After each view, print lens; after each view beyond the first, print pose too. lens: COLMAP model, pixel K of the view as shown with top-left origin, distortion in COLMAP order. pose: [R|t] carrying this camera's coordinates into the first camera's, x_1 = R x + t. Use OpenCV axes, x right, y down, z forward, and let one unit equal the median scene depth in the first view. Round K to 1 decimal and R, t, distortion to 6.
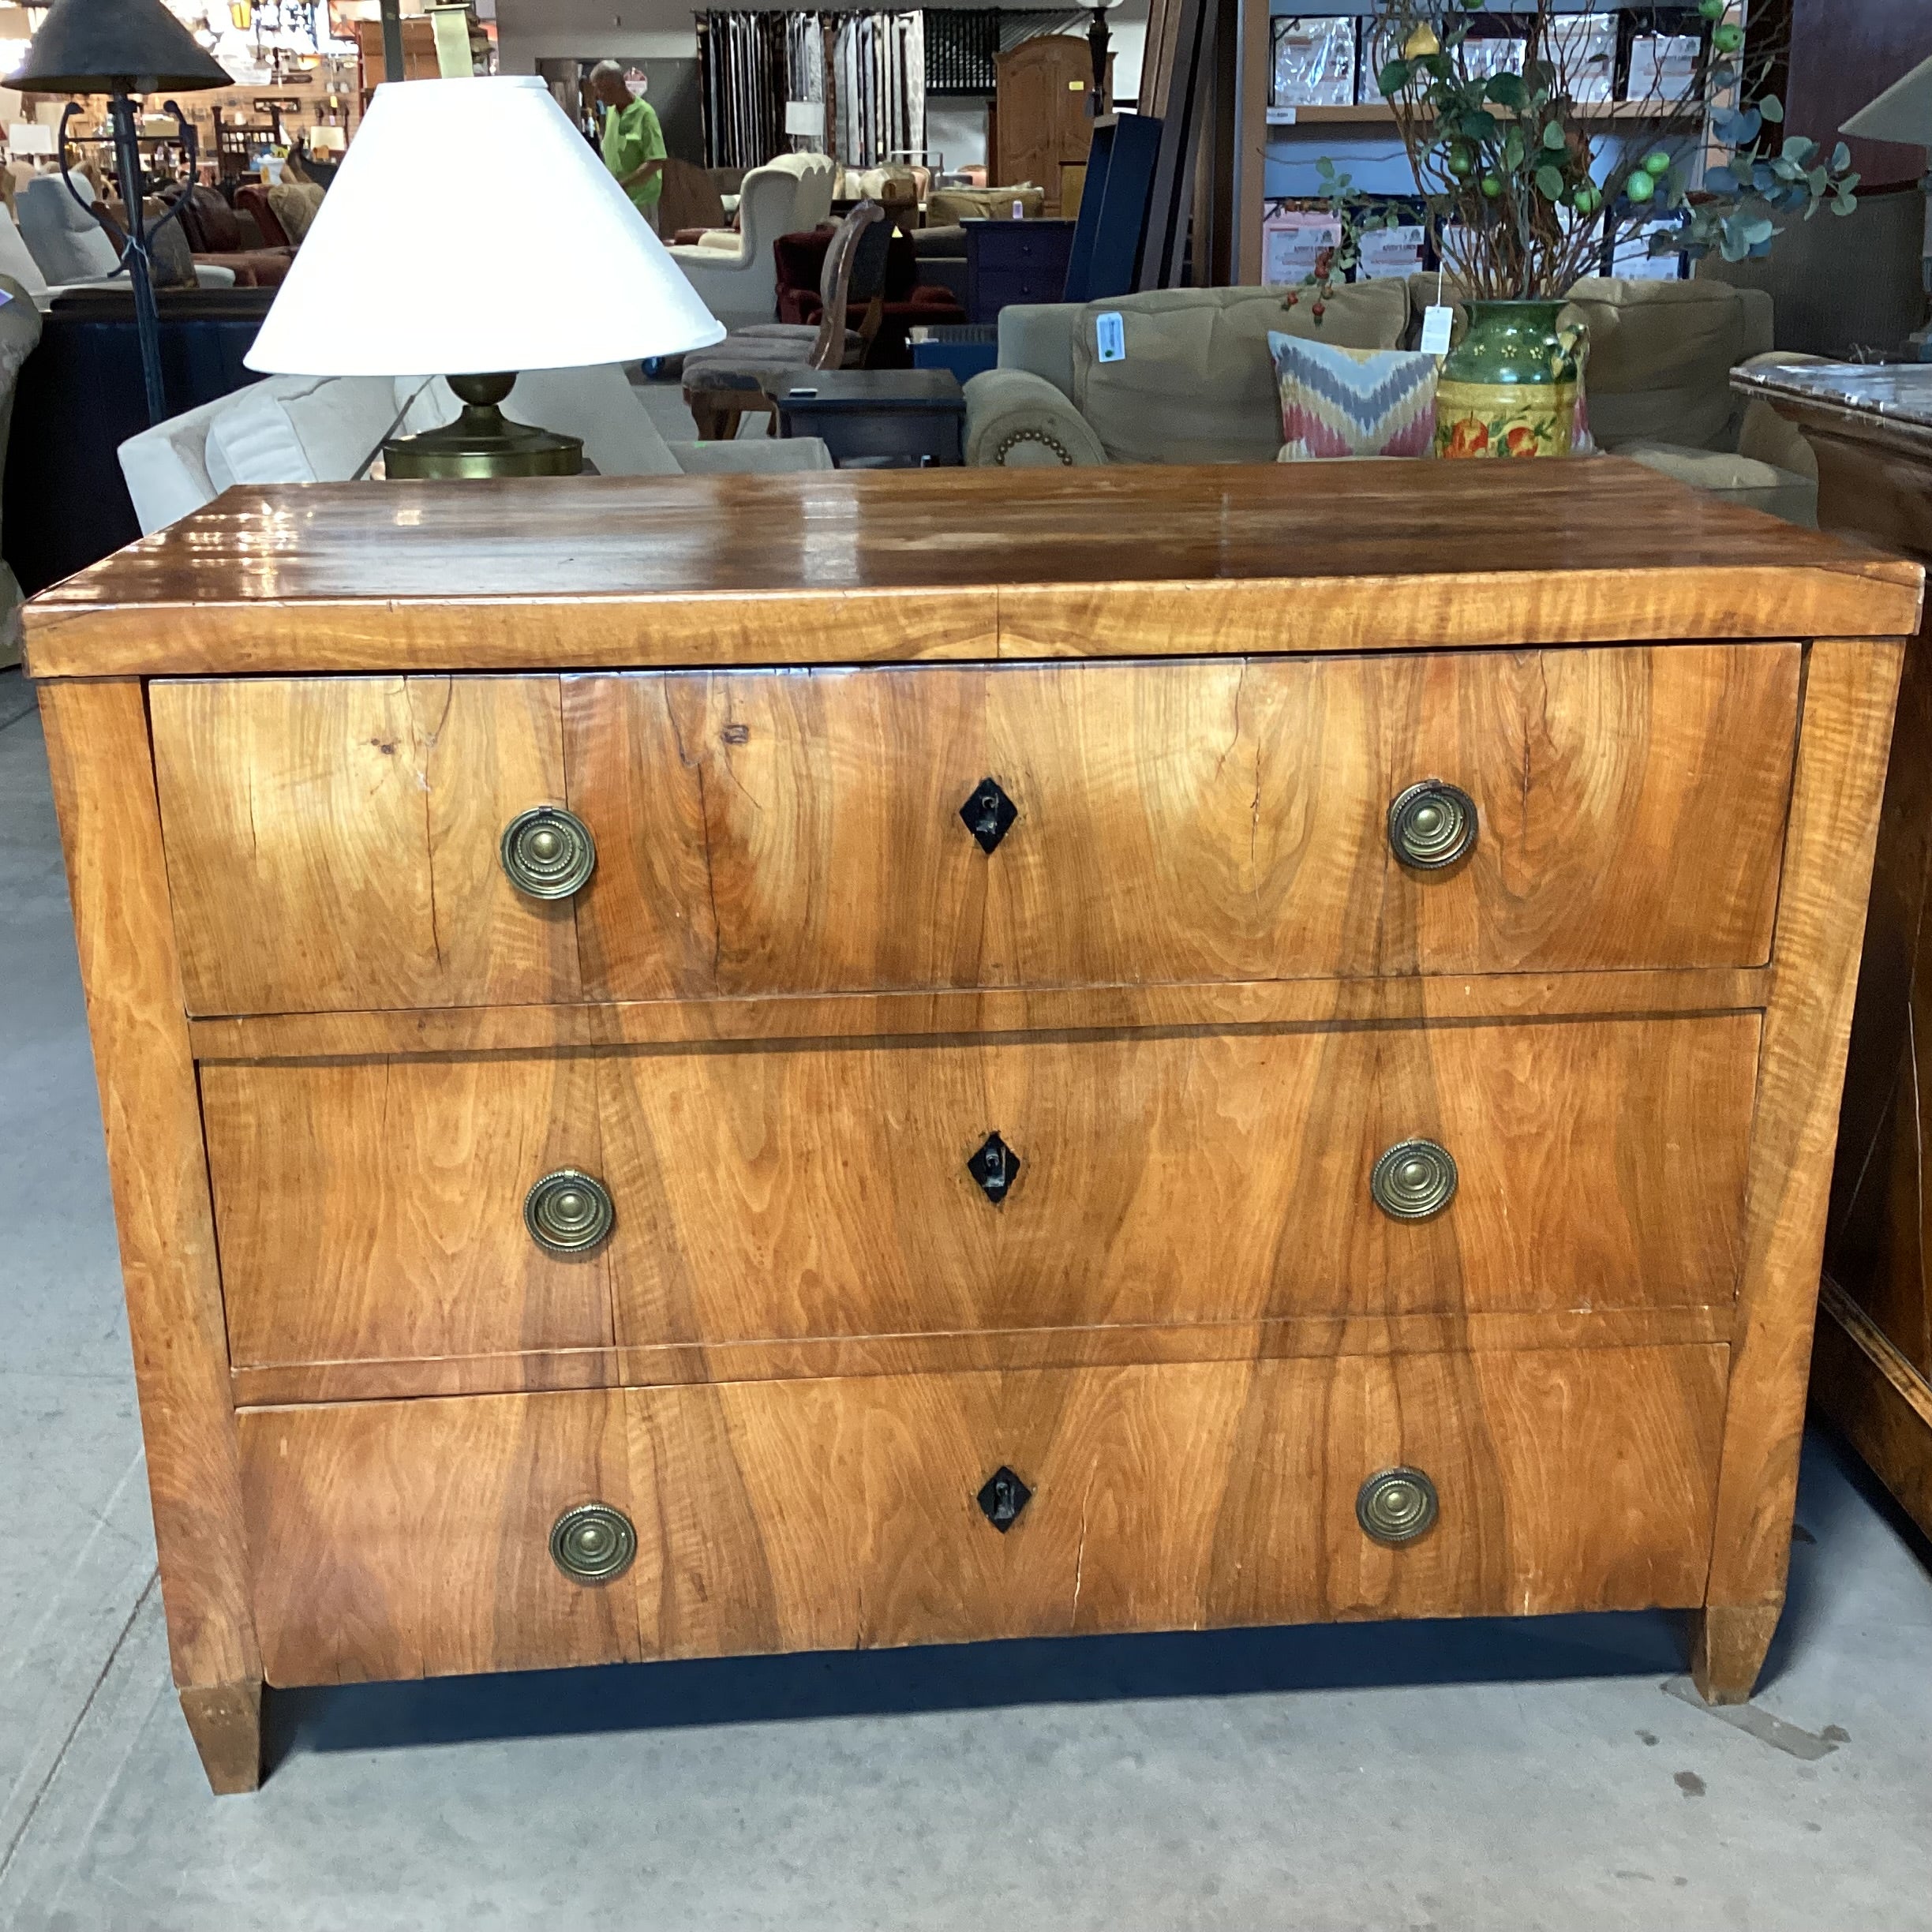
lens RADIAL K [[2336.0, 0, 965.6], [0, 2336.0, 937.0], [0, 0, 1]] dist [0.063549, 0.000000]
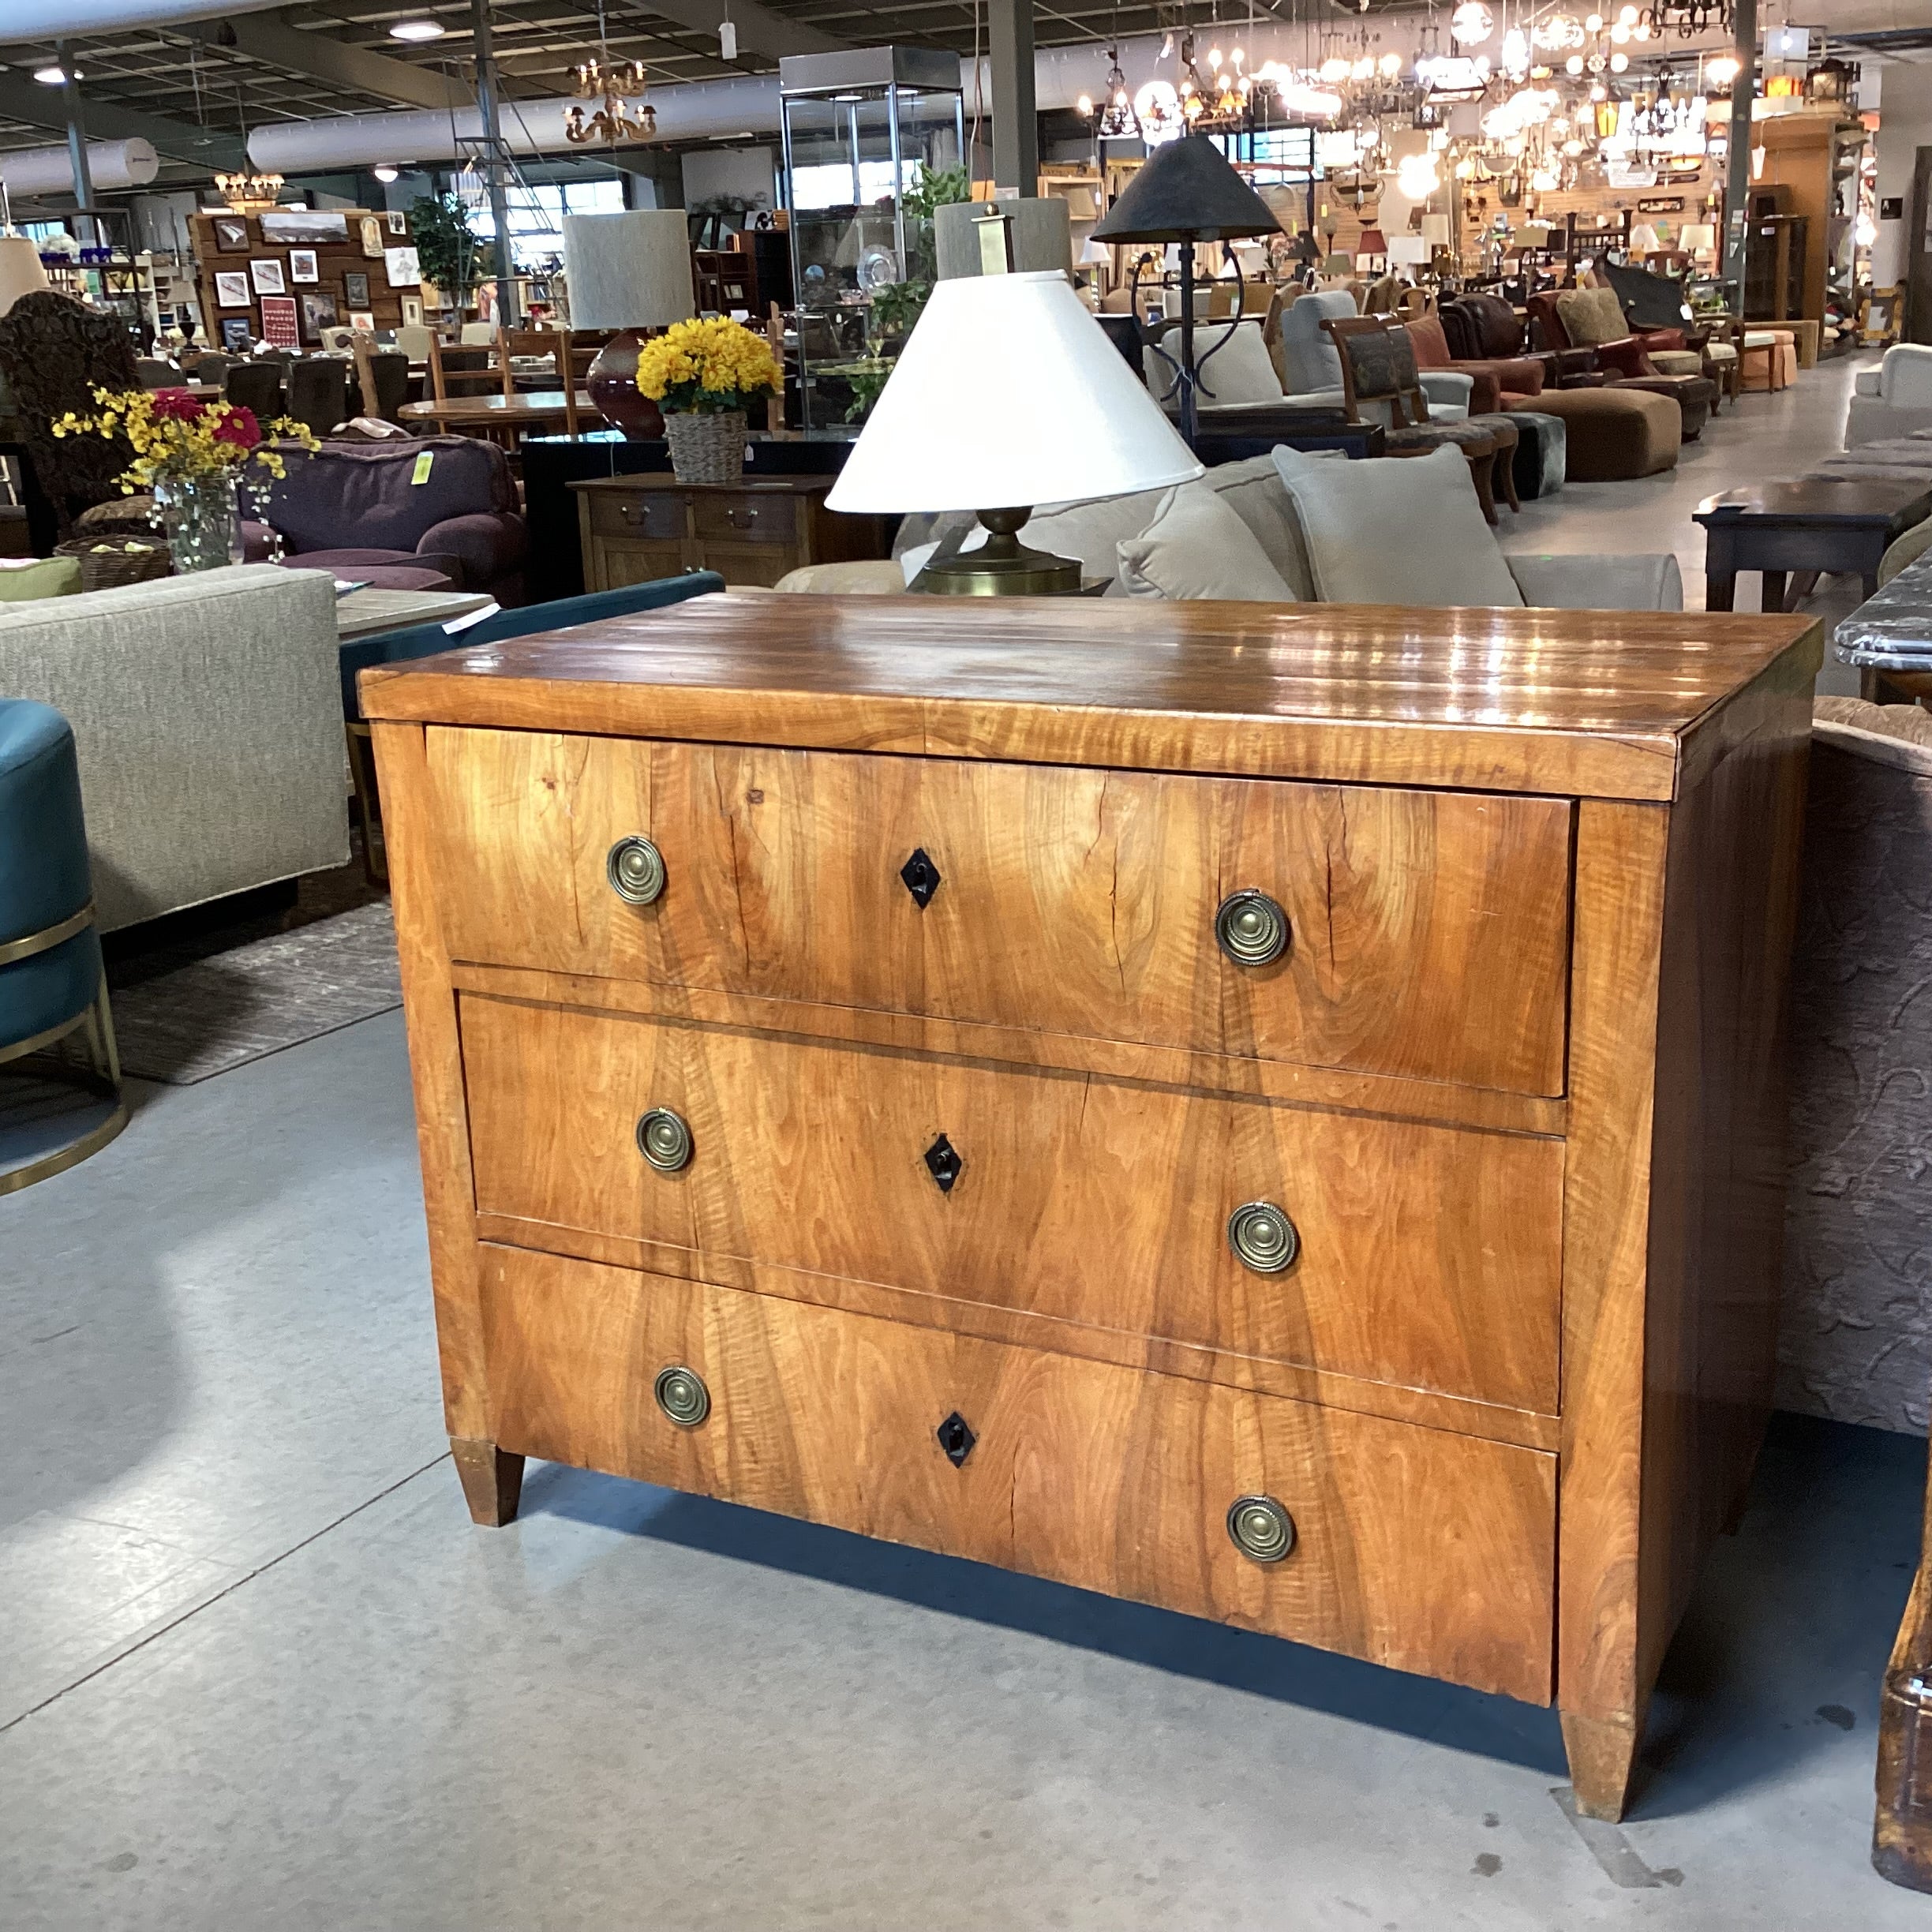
lens RADIAL K [[2336.0, 0, 952.8], [0, 2336.0, 954.7], [0, 0, 1]] dist [0.063549, 0.000000]
pose [[0.838638, 0.122837, -0.530657, 0.666154], [-0.137798, 0.990394, 0.011484, -0.026379], [0.526971, 0.063493, 0.847509, -0.057858]]
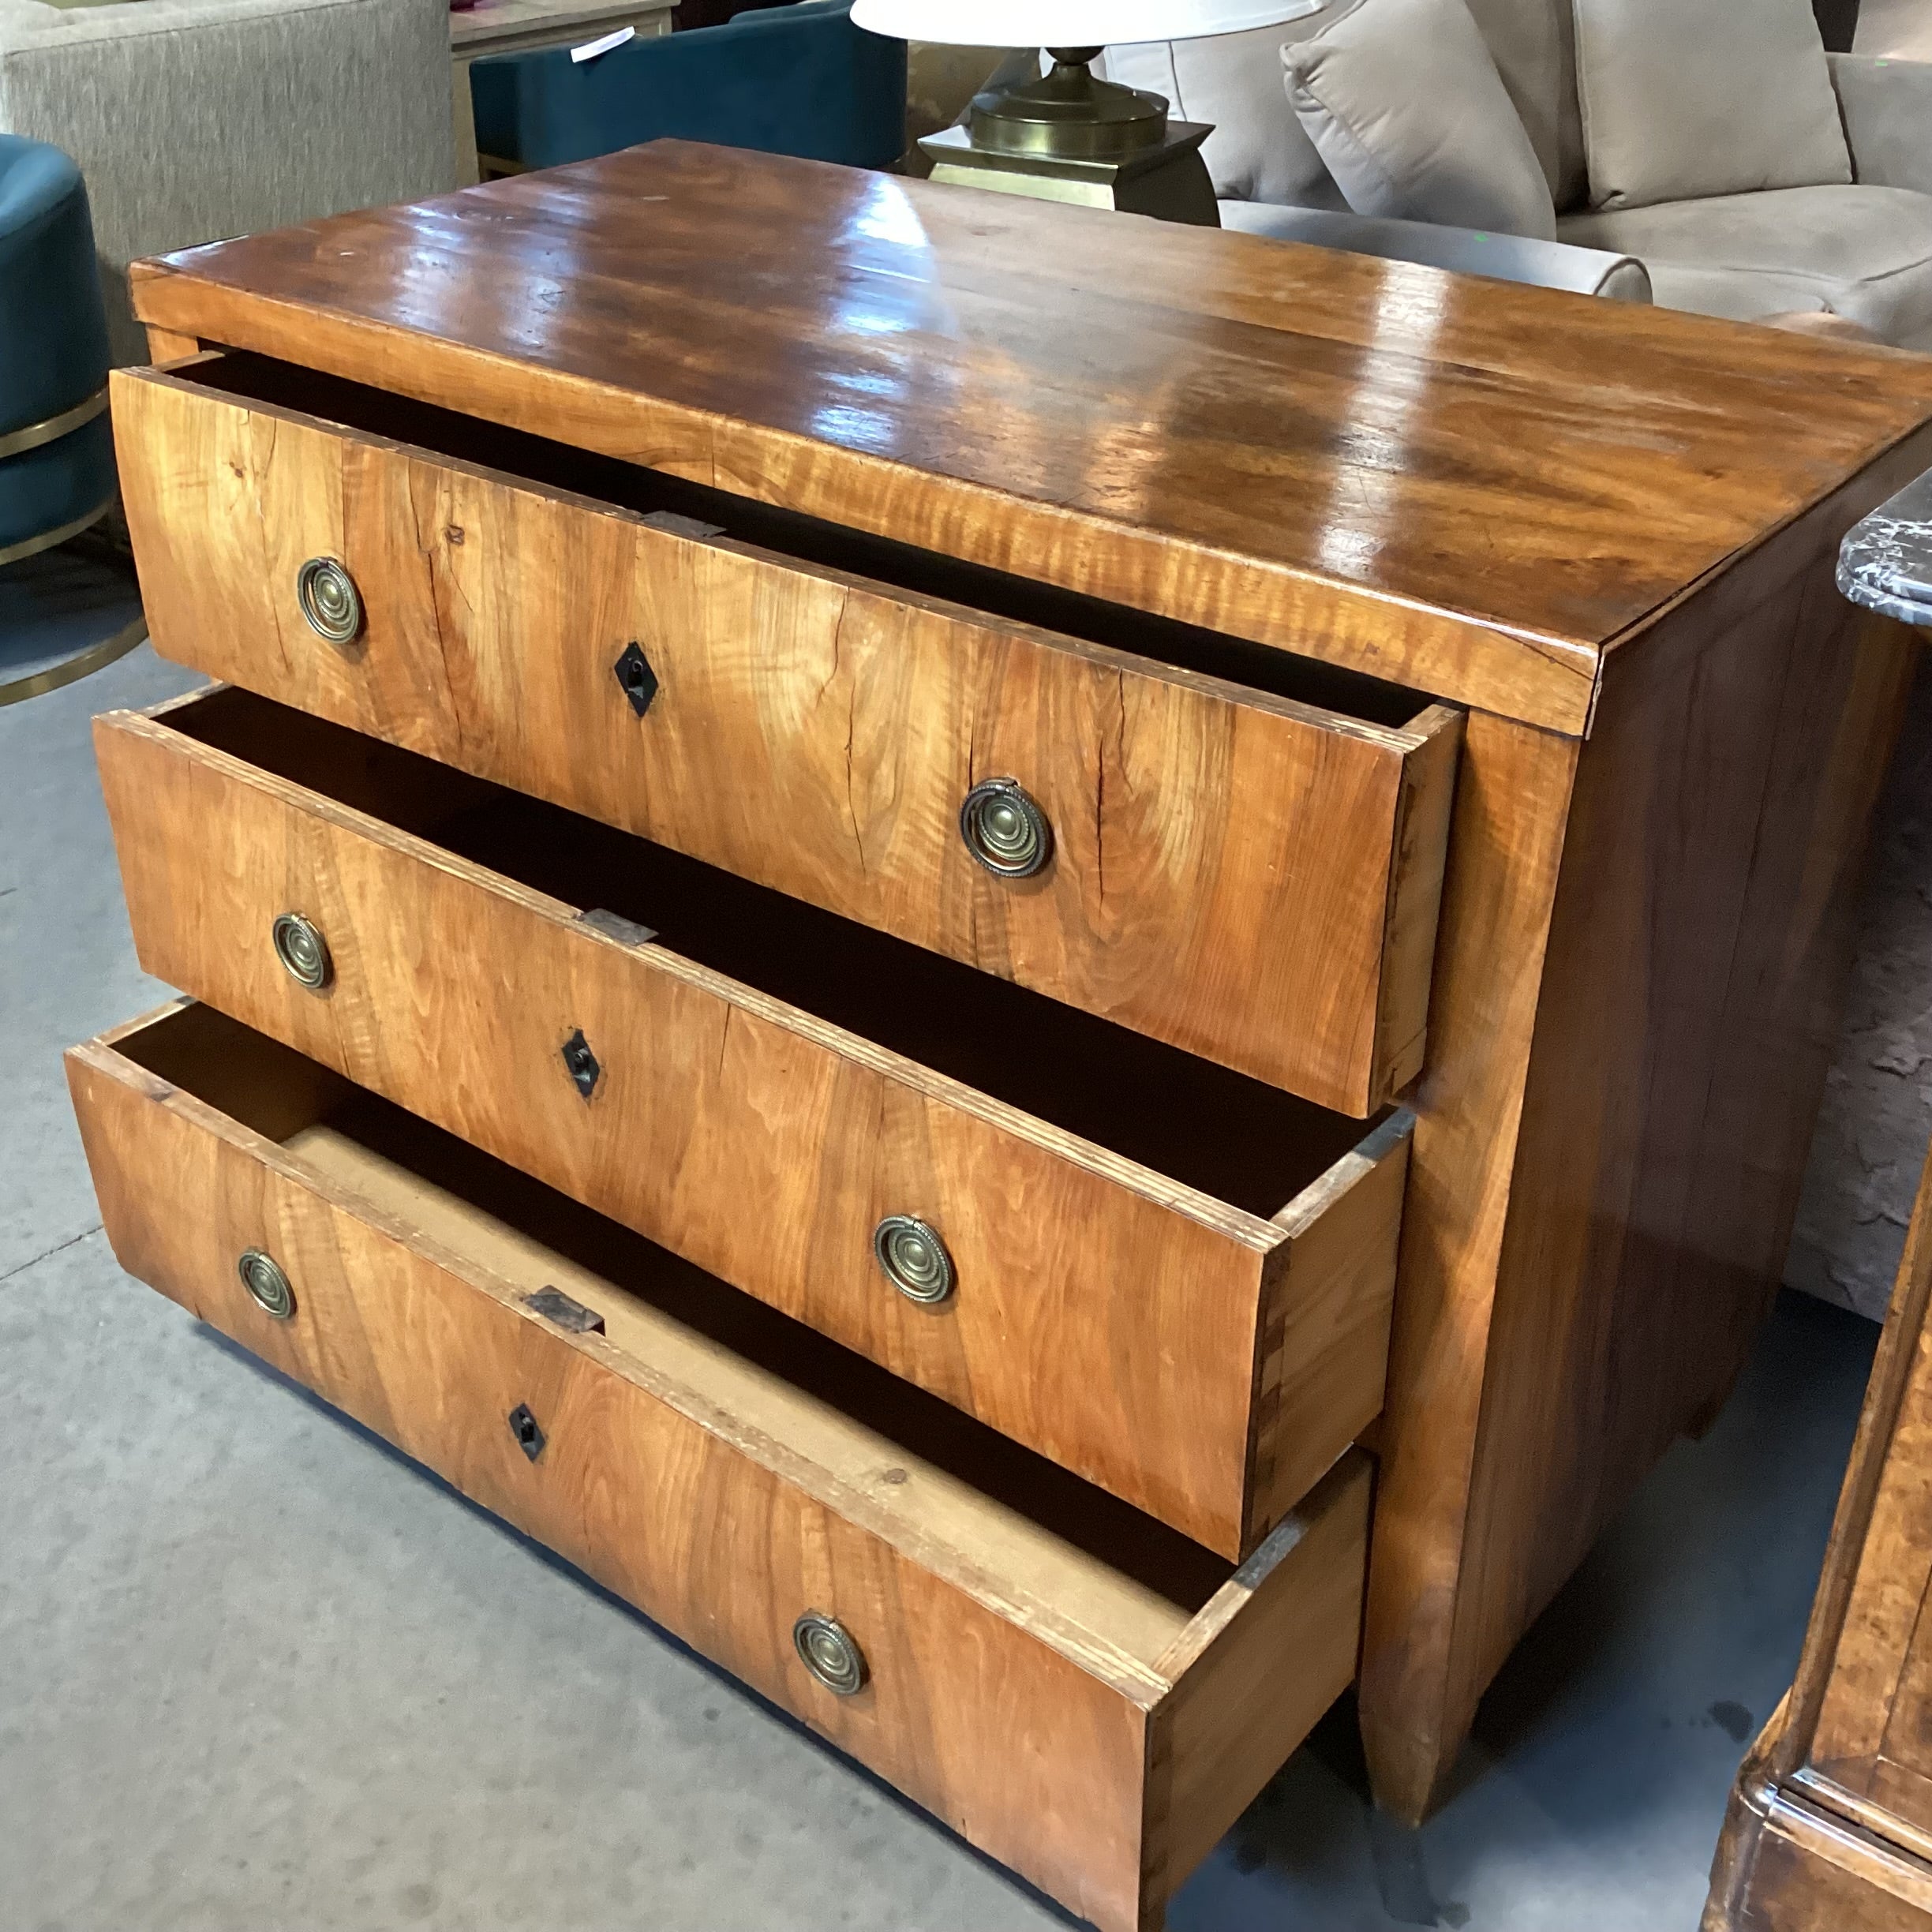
lens RADIAL K [[2336.0, 0, 955.0], [0, 2336.0, 967.2], [0, 0, 1]] dist [0.063549, 0.000000]
pose [[0.751144, 0.344136, -0.563341, 0.663948], [-0.212489, 0.933994, 0.287234, -0.235288], [0.625005, -0.096050, 0.774689, 0.301668]]
